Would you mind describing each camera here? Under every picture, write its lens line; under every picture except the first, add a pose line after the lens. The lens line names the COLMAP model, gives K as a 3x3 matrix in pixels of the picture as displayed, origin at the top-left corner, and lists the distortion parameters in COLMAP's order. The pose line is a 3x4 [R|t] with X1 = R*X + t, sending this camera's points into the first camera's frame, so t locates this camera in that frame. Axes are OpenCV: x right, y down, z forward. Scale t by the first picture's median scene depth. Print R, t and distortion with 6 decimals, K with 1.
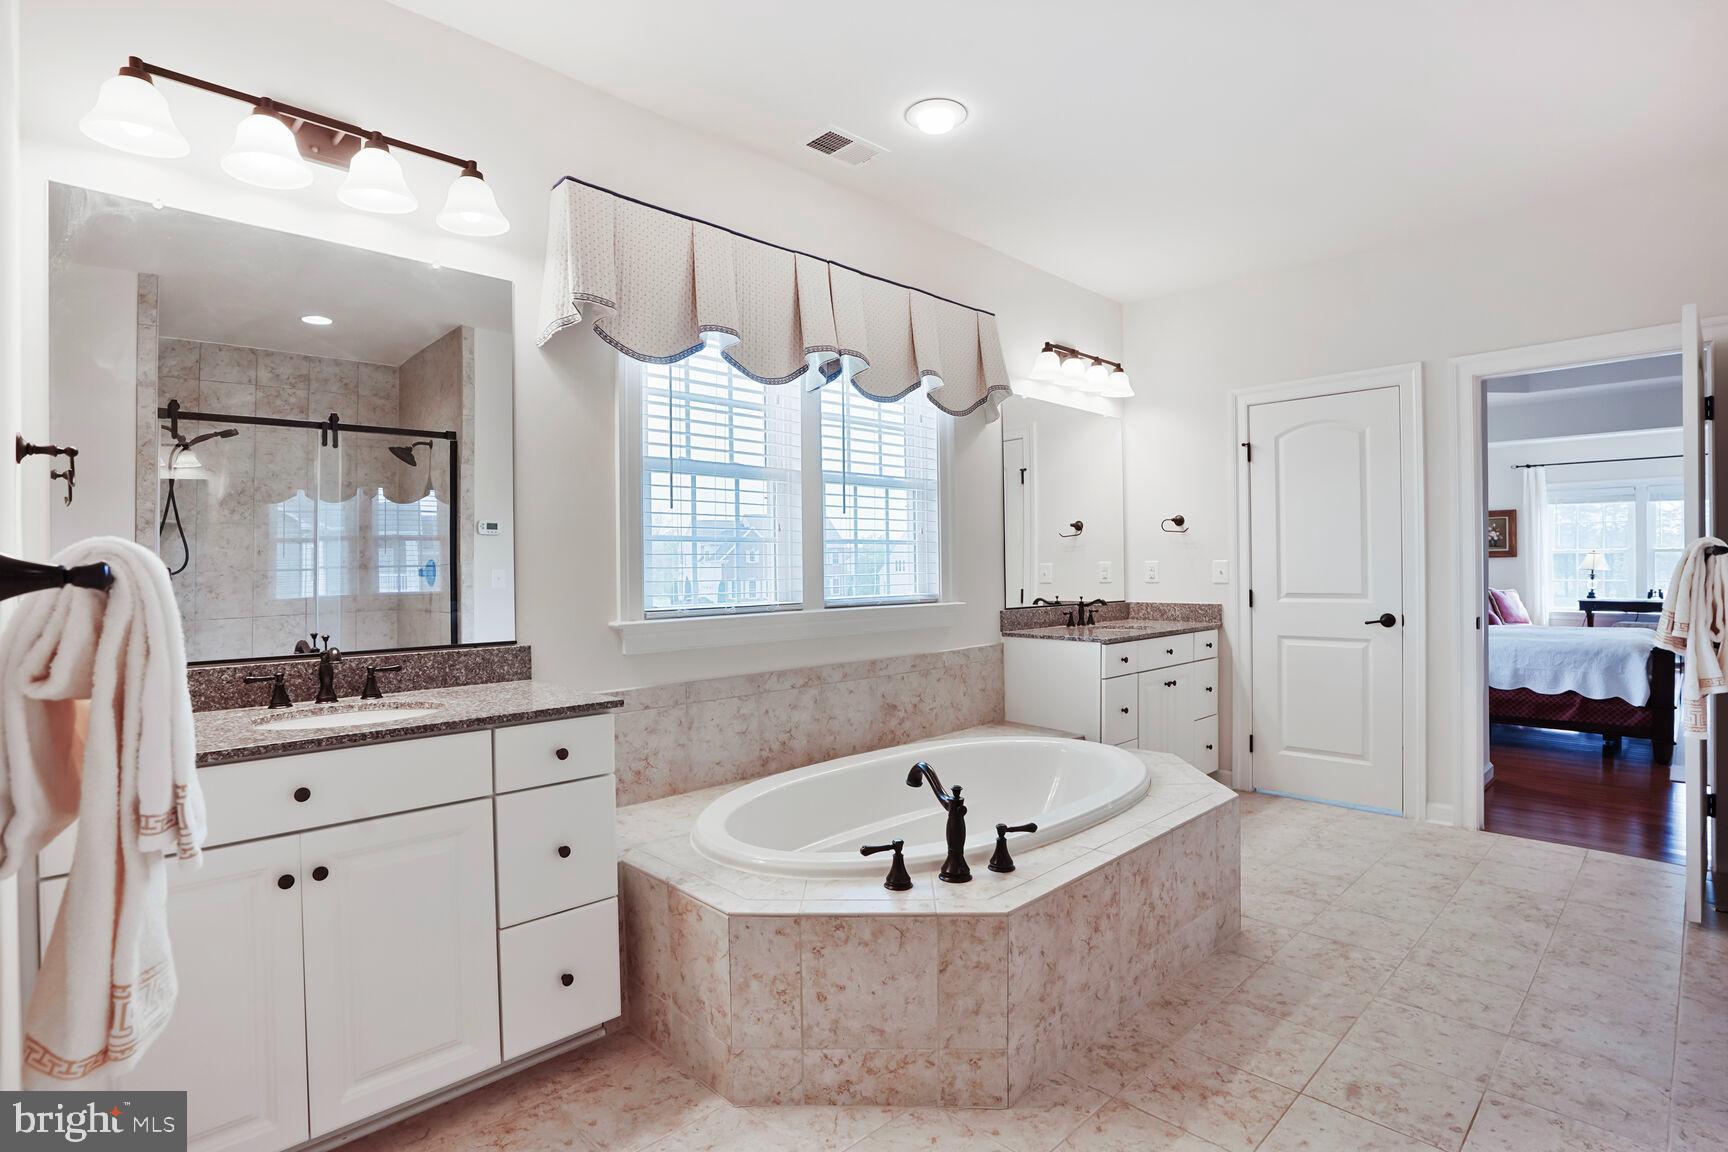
lens RADIAL K [[850.6, 0, 864.0], [0, 850.6, 576.0], [0, 0, 1]] dist [-0.071449, 0.027082]
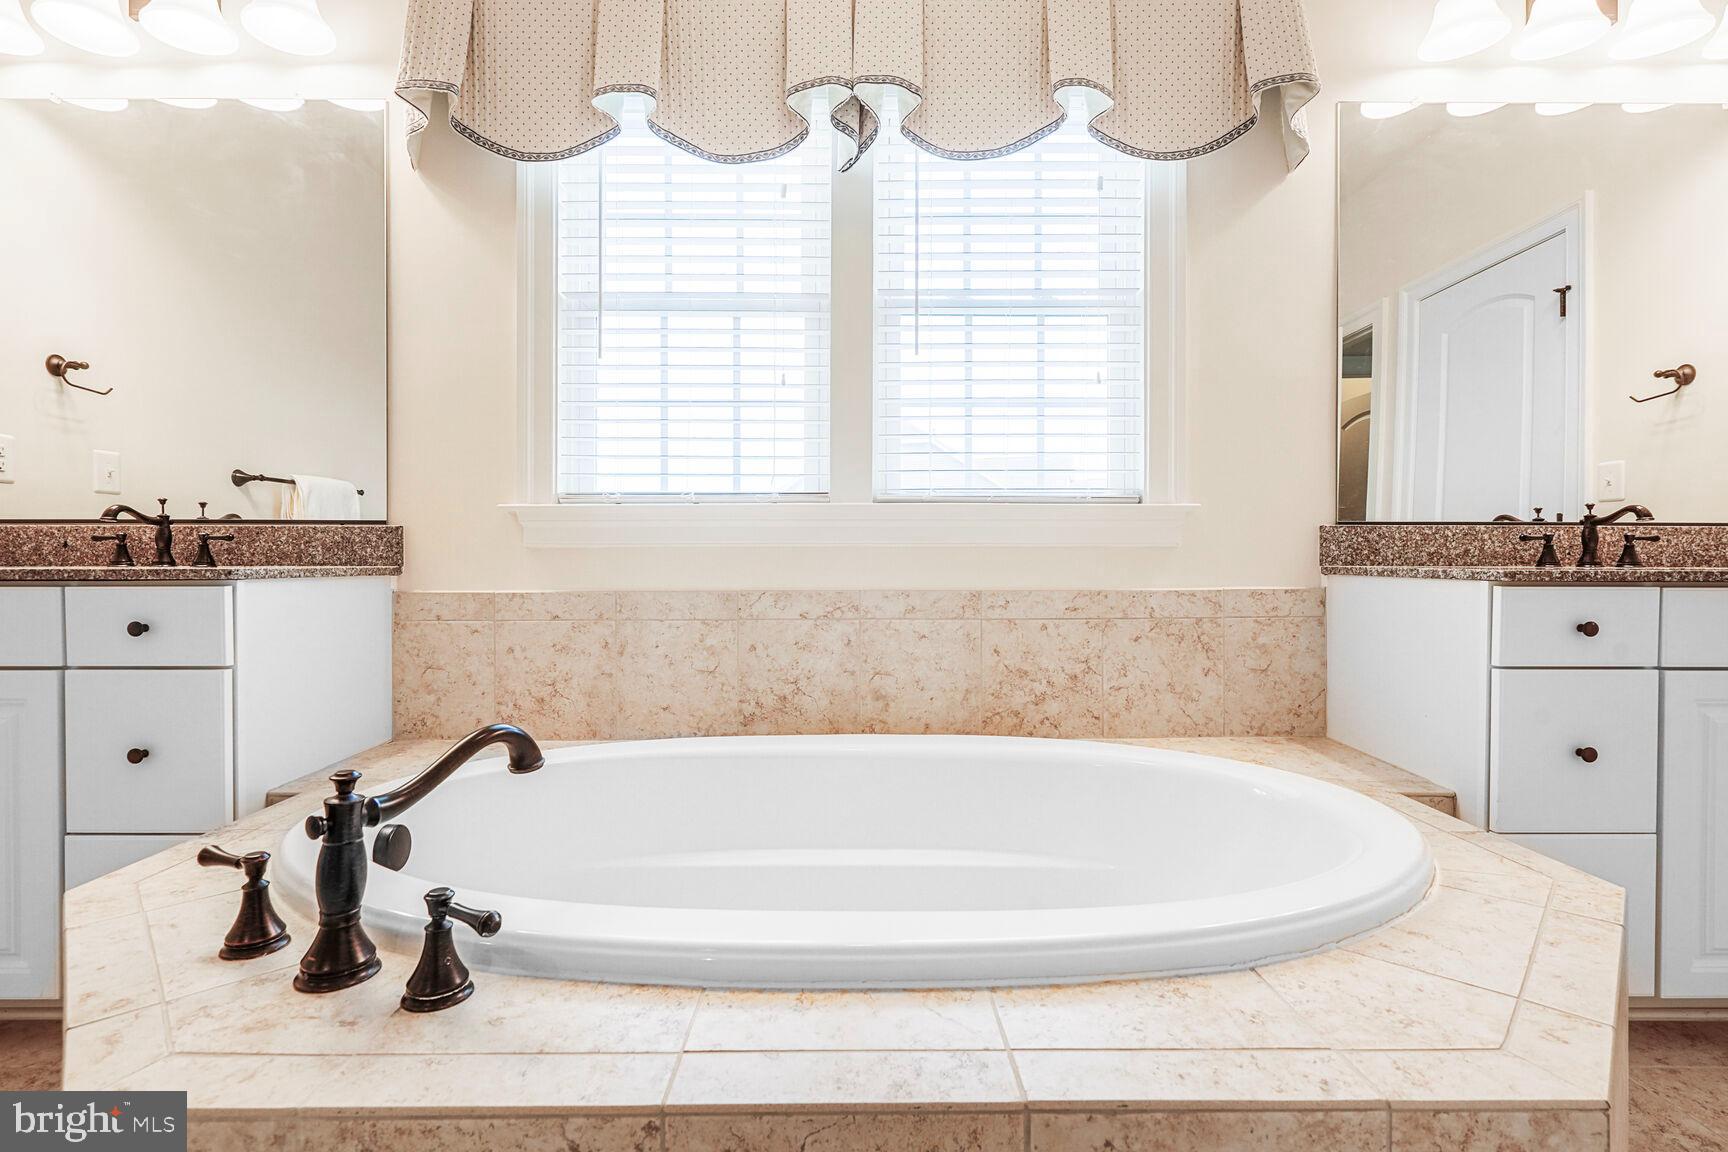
lens RADIAL K [[811.6, 0, 863.2], [0, 811.6, 572.1], [0, 0, 1]] dist [-0.003427, -0.000477]
pose [[0.717649, 0.021189, -0.696082, 0.402594], [-0.014382, 0.999775, 0.015606, 0.086590], [0.696256, -0.001189, 0.717792, 0.584520]]
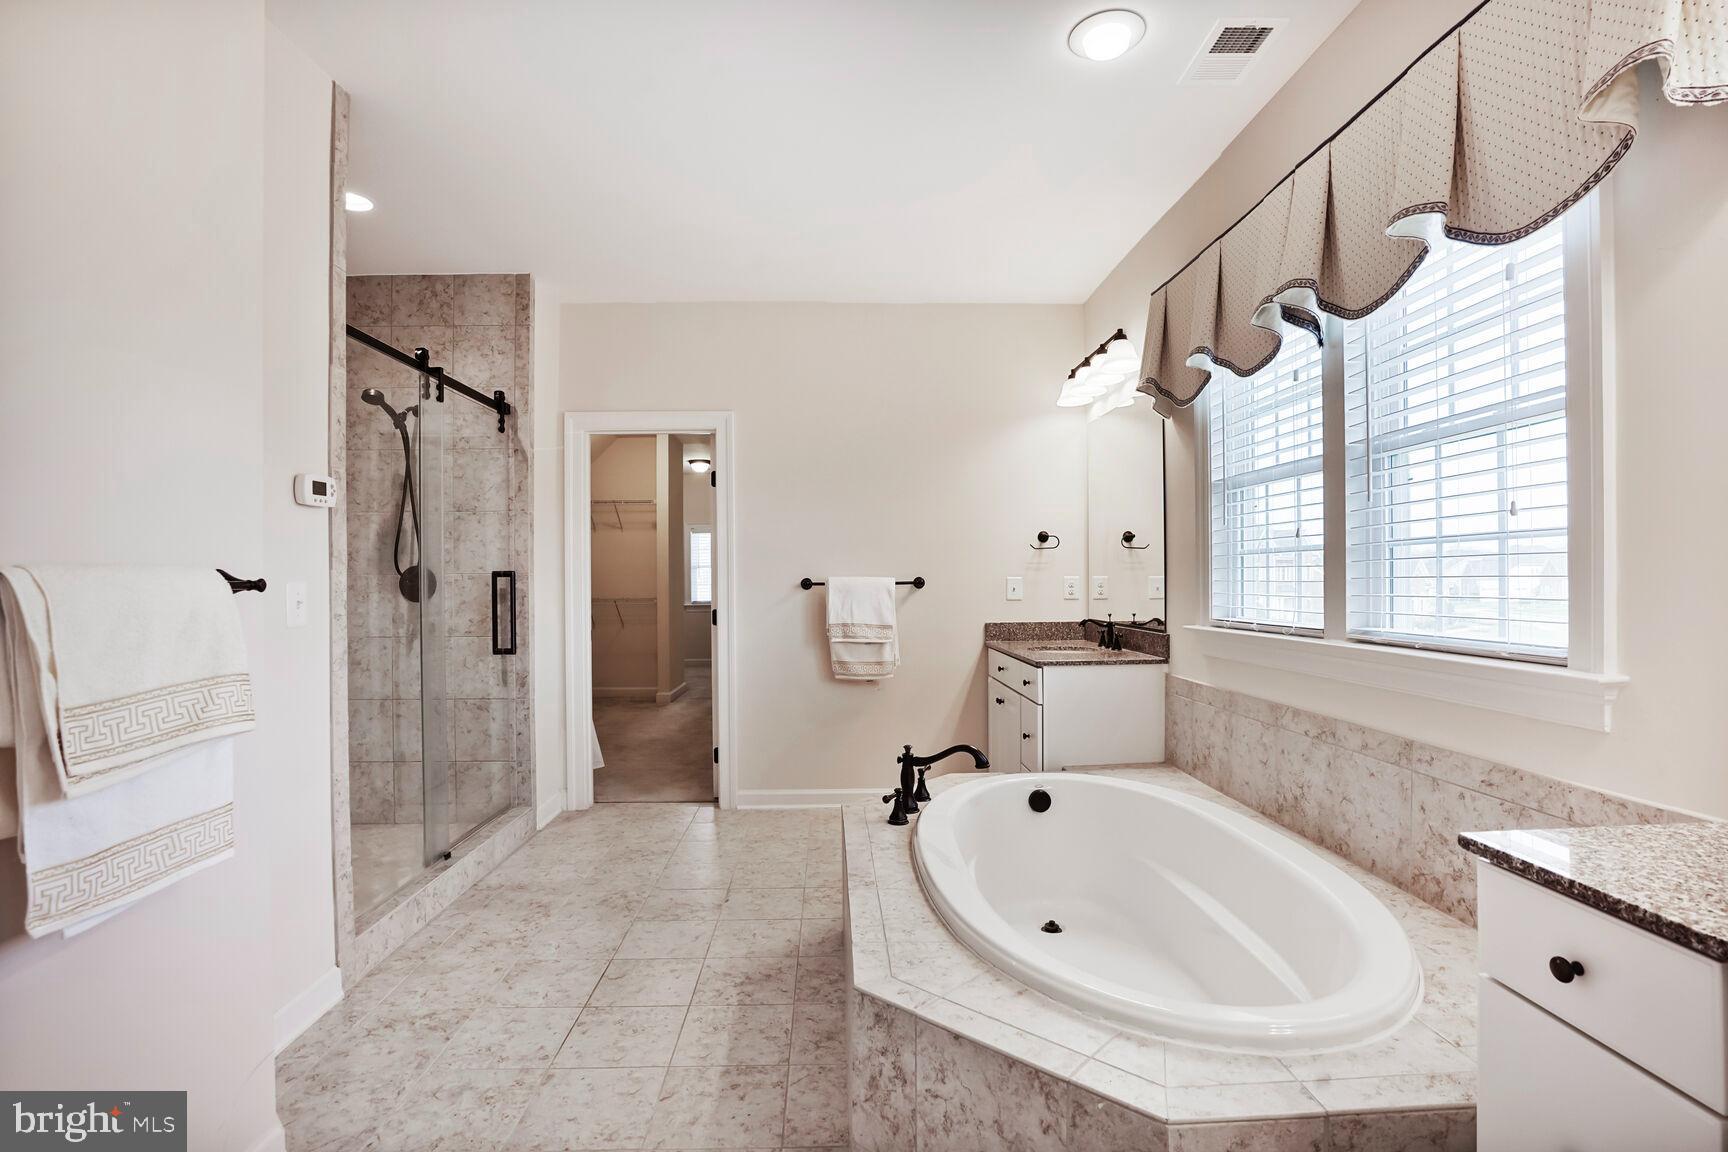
lens RADIAL K [[837.9, 0, 864.0], [0, 837.9, 576.0], [0, 0, 1]] dist [-0.000478, 0.000115]
pose [[-0.671113, 0.018736, -0.741118, 0.778475], [0.015050, 0.999819, 0.011647, -0.031040], [0.741202, -0.003337, -0.671274, 1.241578]]
